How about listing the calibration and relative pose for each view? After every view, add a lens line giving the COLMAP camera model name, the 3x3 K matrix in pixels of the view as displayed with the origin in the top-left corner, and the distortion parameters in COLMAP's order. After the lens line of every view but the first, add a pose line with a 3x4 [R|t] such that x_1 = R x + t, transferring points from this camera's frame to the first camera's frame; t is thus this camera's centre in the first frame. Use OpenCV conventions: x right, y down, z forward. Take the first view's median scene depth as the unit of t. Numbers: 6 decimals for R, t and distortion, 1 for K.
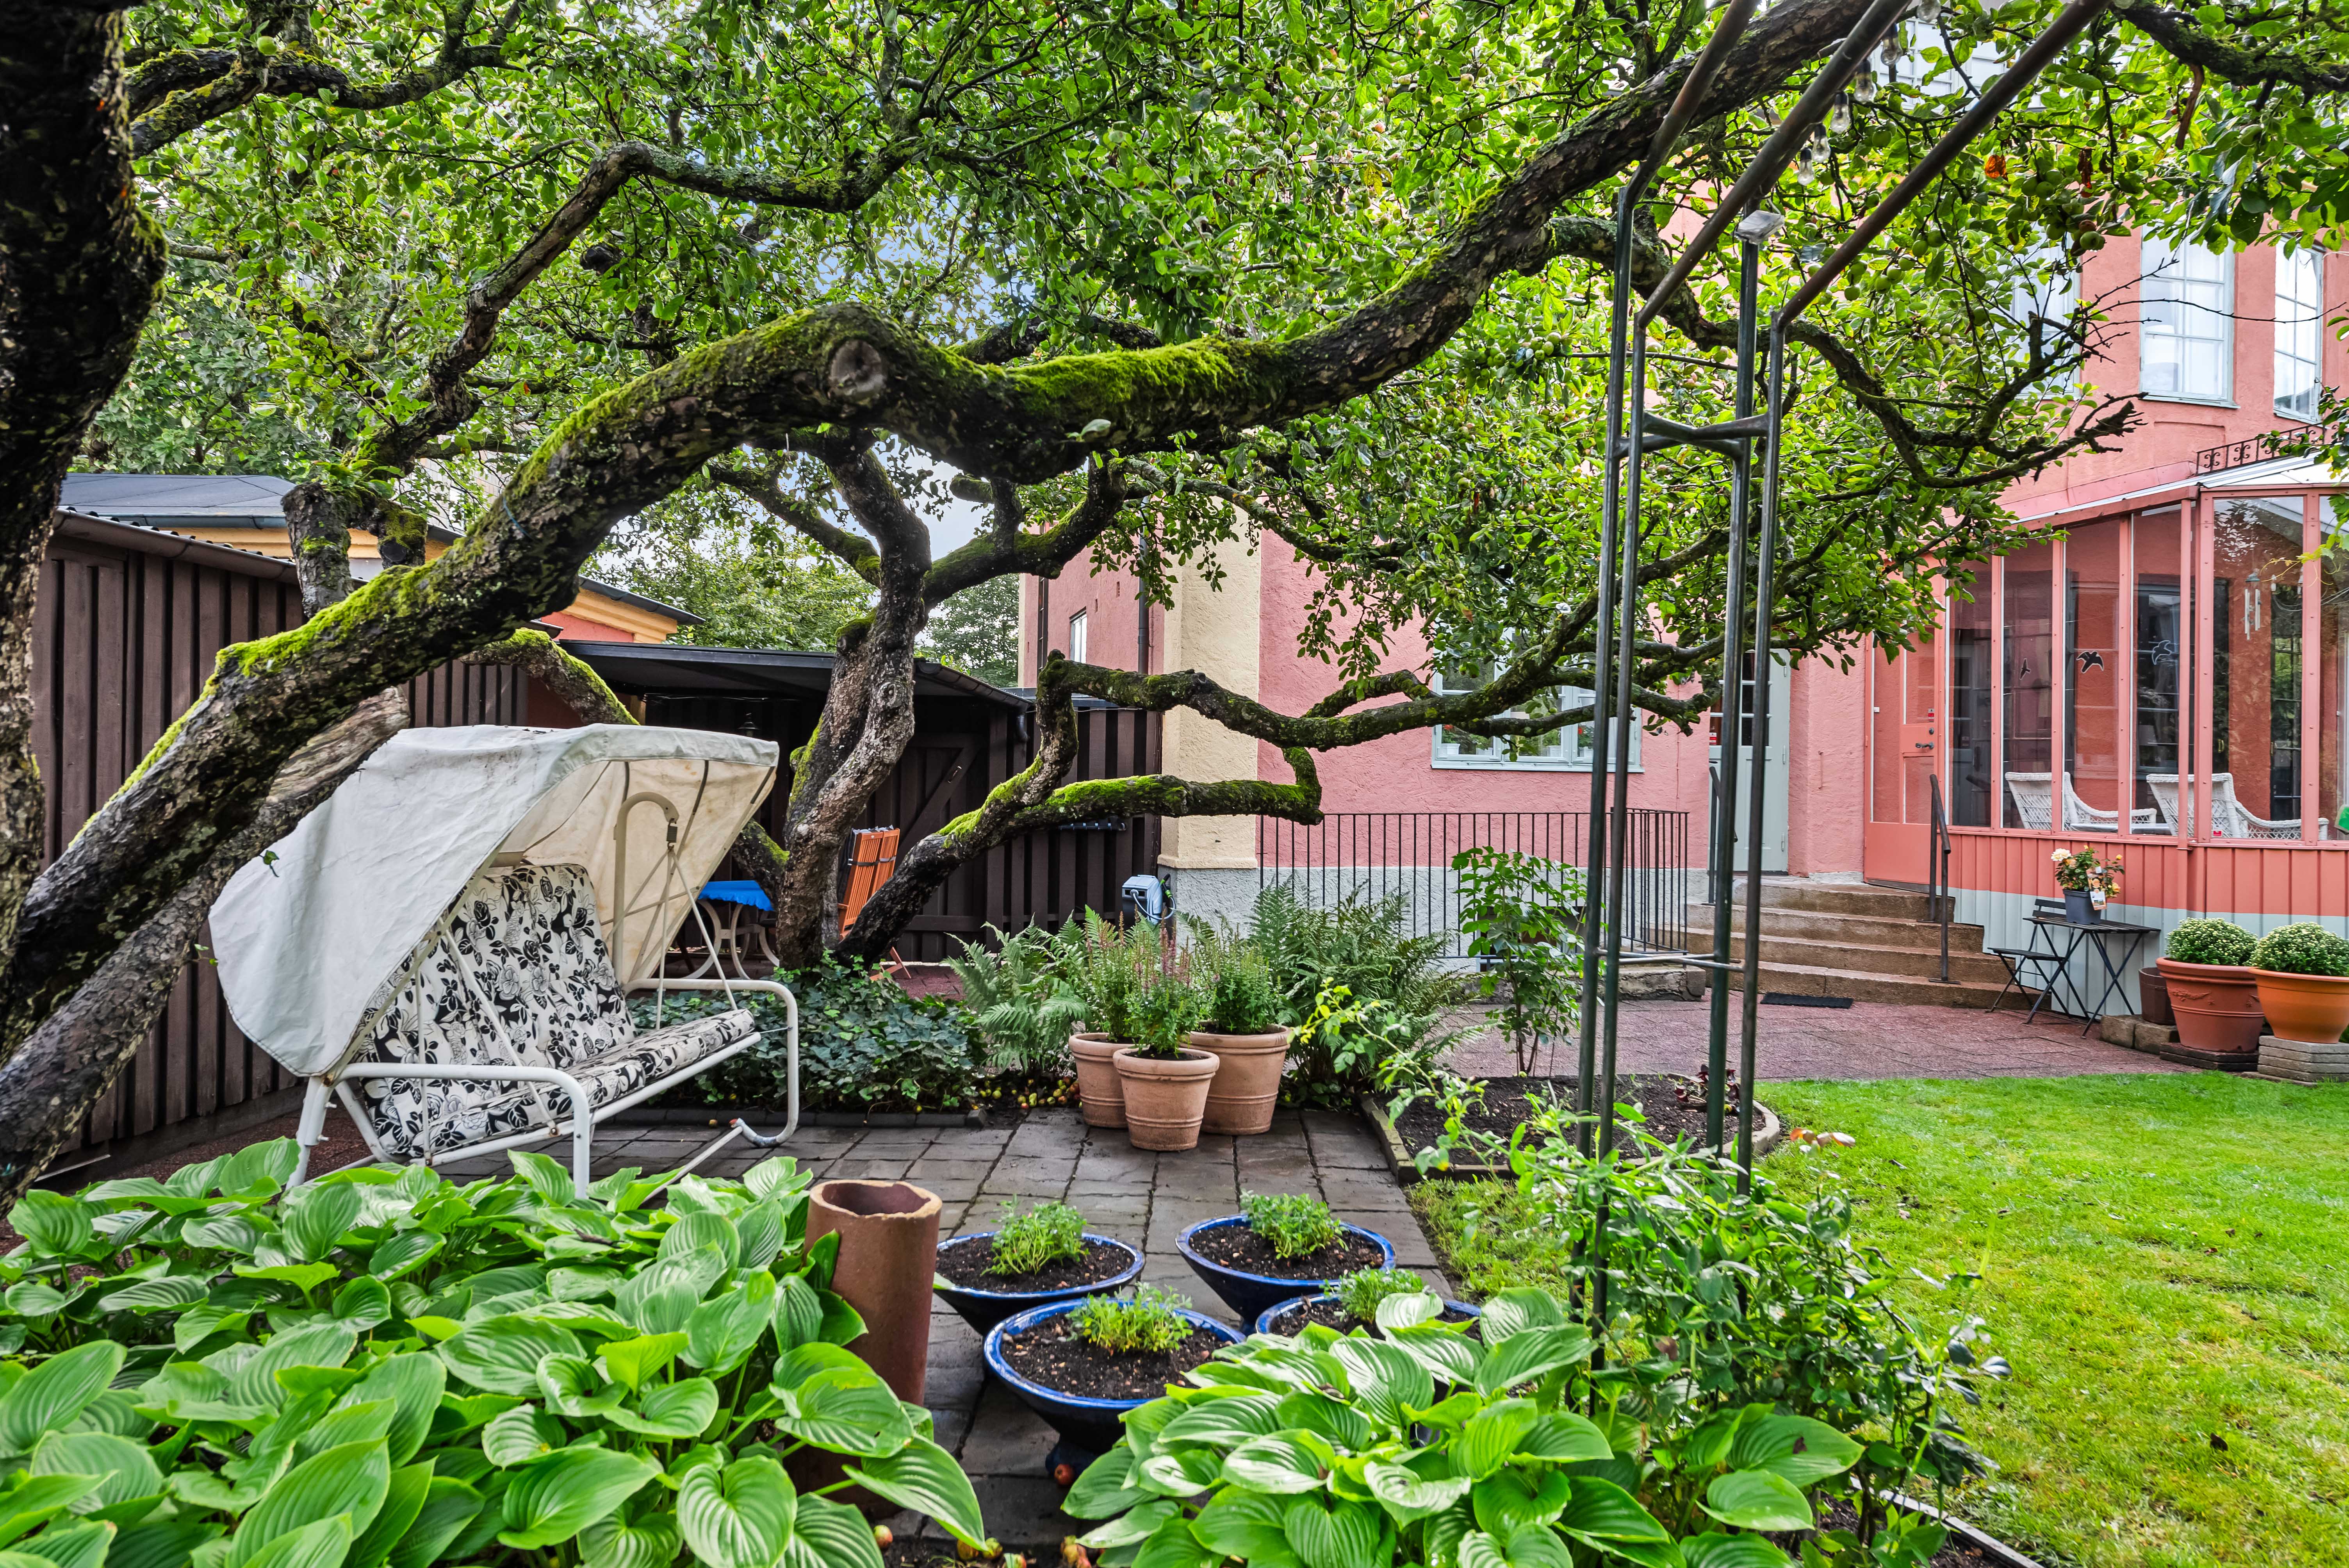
lens RADIAL K [[1520.2, 0, 1170.0], [0, 1520.2, 767.6], [0, 0, 1]] dist [0.004380, -0.001991]
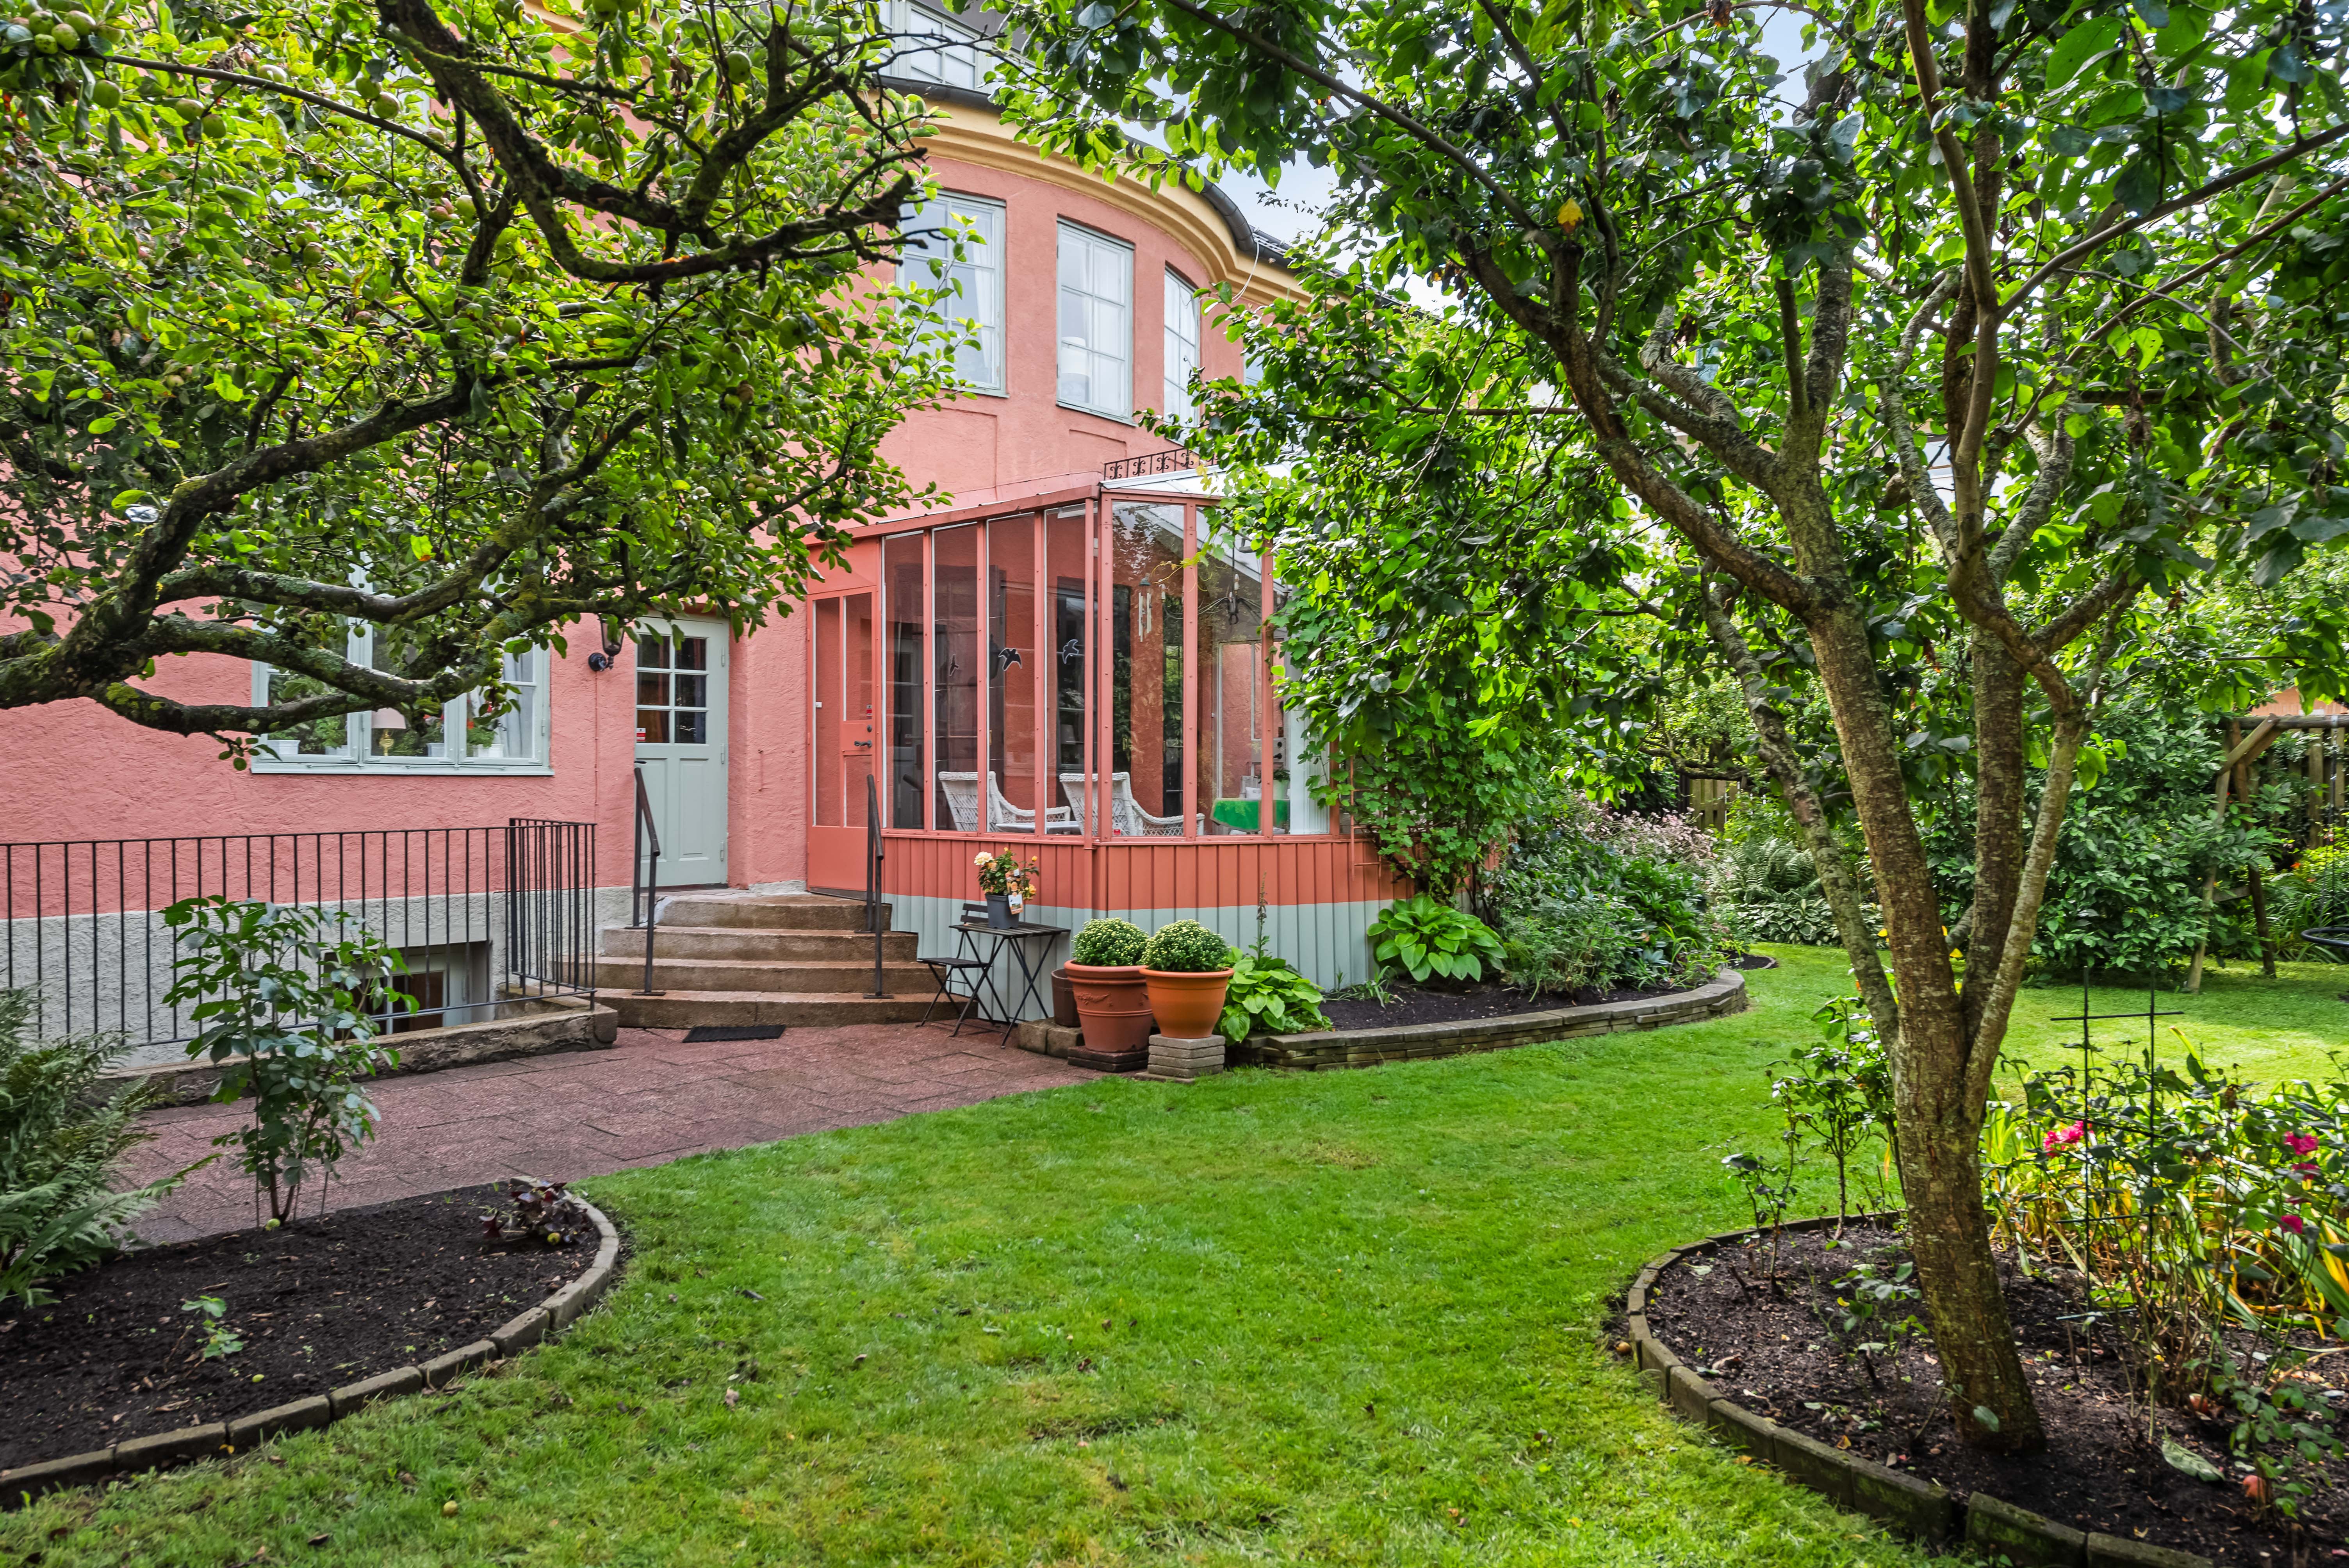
lens RADIAL K [[1520.2, 0, 1174.0], [0, 1520.2, 783.5], [0, 0, 1]] dist [0.004380, -0.001991]
pose [[0.809756, -0.012649, 0.586630, 0.116672], [0.004222, 0.999867, 0.015731, -0.004689], [-0.586751, -0.010262, 0.809702, 0.147381]]
